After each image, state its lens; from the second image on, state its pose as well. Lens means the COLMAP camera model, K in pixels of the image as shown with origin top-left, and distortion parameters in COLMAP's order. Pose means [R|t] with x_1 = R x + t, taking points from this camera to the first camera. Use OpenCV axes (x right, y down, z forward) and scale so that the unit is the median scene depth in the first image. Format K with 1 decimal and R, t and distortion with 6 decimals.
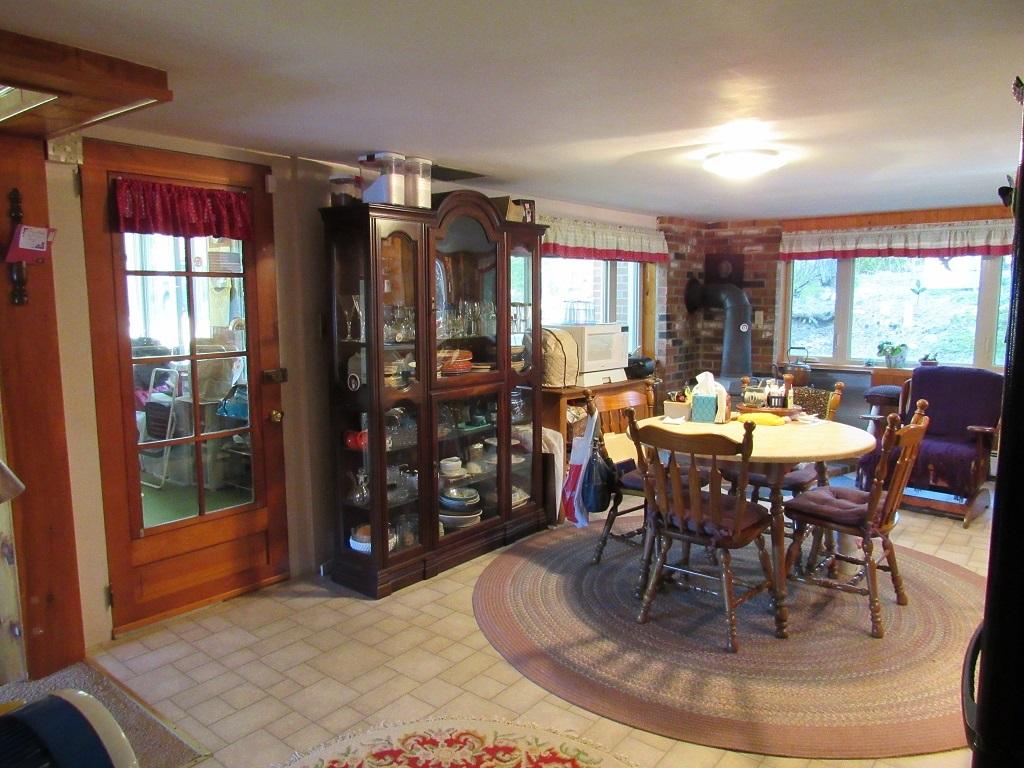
lens RADIAL K [[729.2, 0, 508.0], [0, 729.2, 384.4], [0, 0, 1]] dist [-0.037165, 0.011782]
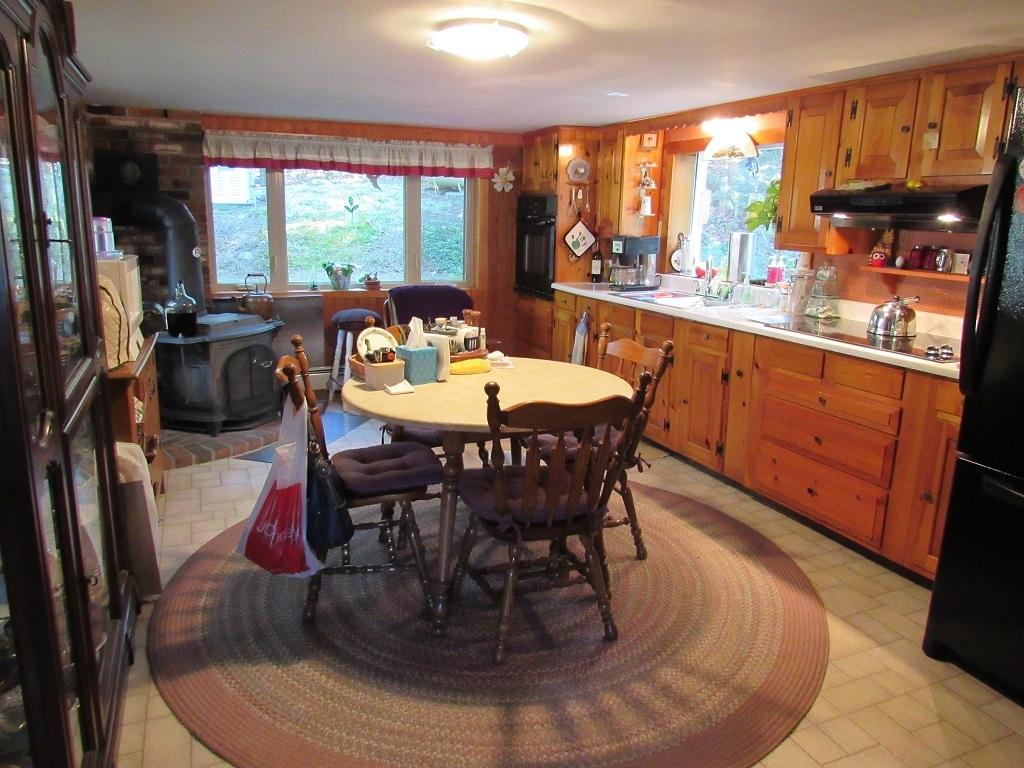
lens RADIAL K [[729.2, 0, 512.6], [0, 729.2, 386.4], [0, 0, 1]] dist [-0.037165, 0.011782]
pose [[0.465665, -0.185359, 0.865331, -0.206071], [0.080811, 0.982640, 0.167000, -0.037968], [-0.881263, -0.007838, 0.472560, 0.325018]]
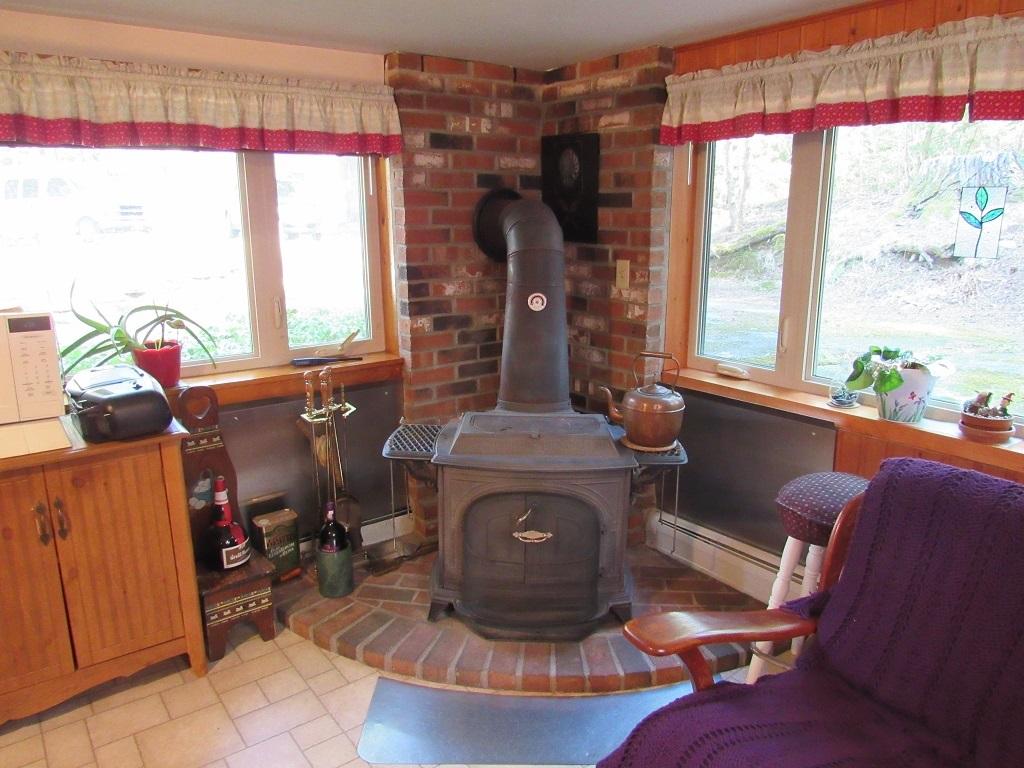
lens RADIAL K [[729.2, 0, 510.8], [0, 729.2, 382.9], [0, 0, 1]] dist [-0.037165, 0.011782]
pose [[0.971010, 0.054057, -0.232847, 0.401220], [-0.027507, 0.992892, 0.115799, -0.077368], [0.237452, -0.106037, 0.965594, 0.547057]]
